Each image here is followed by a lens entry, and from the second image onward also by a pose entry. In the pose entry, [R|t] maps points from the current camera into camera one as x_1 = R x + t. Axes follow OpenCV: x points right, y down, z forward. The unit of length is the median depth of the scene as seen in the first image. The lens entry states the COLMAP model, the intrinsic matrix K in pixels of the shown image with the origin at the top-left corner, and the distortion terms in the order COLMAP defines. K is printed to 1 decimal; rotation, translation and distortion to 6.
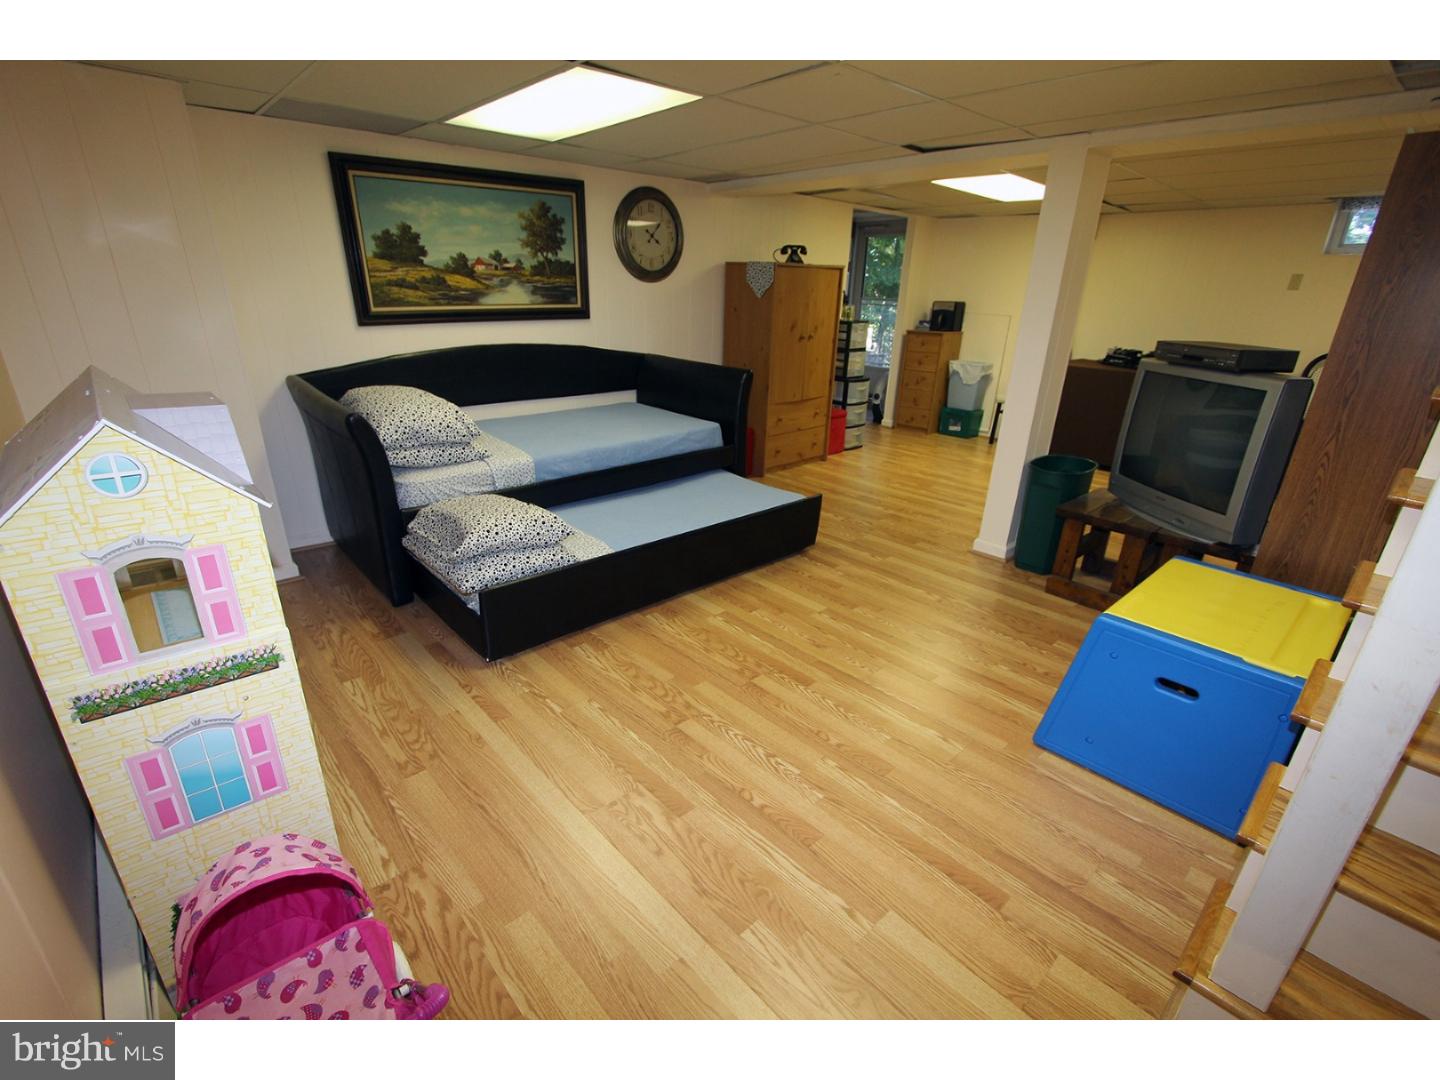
lens RADIAL K [[661.8, 0, 717.7], [0, 661.8, 562.7], [0, 0, 1]] dist [-0.015105, -0.000166]
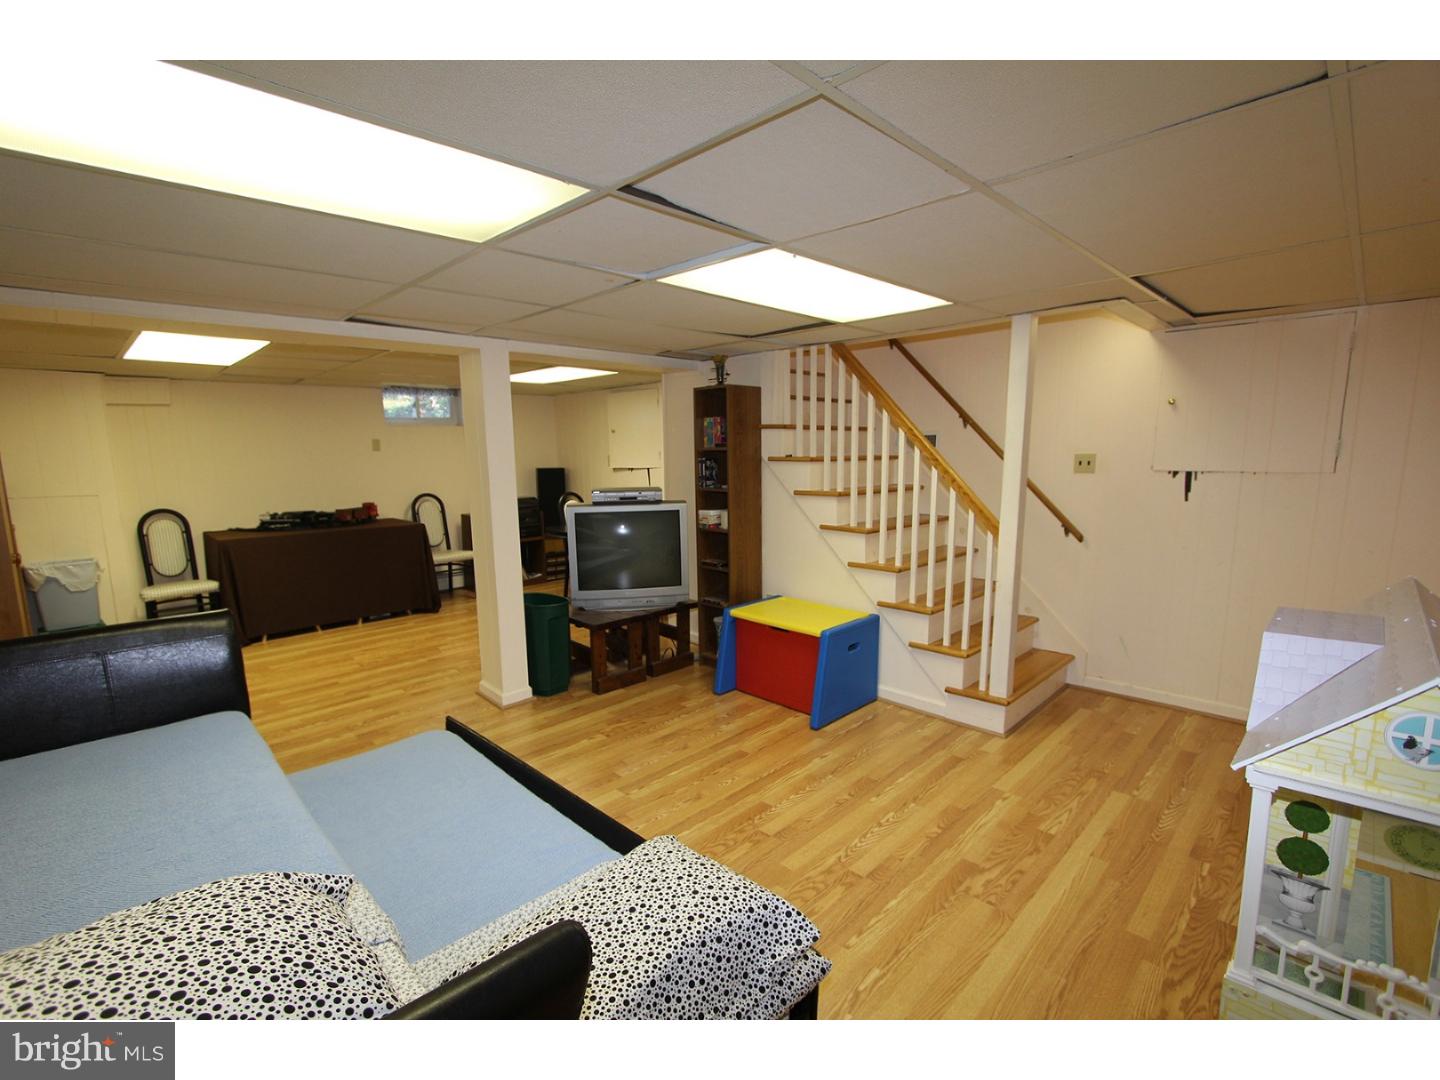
lens RADIAL K [[661.8, 0, 717.7], [0, 661.8, 562.7], [0, 0, 1]] dist [-0.015105, -0.000166]
pose [[-0.055151, -0.188871, 0.980452, -0.812081], [0.394774, 0.897812, 0.195158, -0.402148], [-0.917121, 0.397820, 0.025046, 0.847680]]
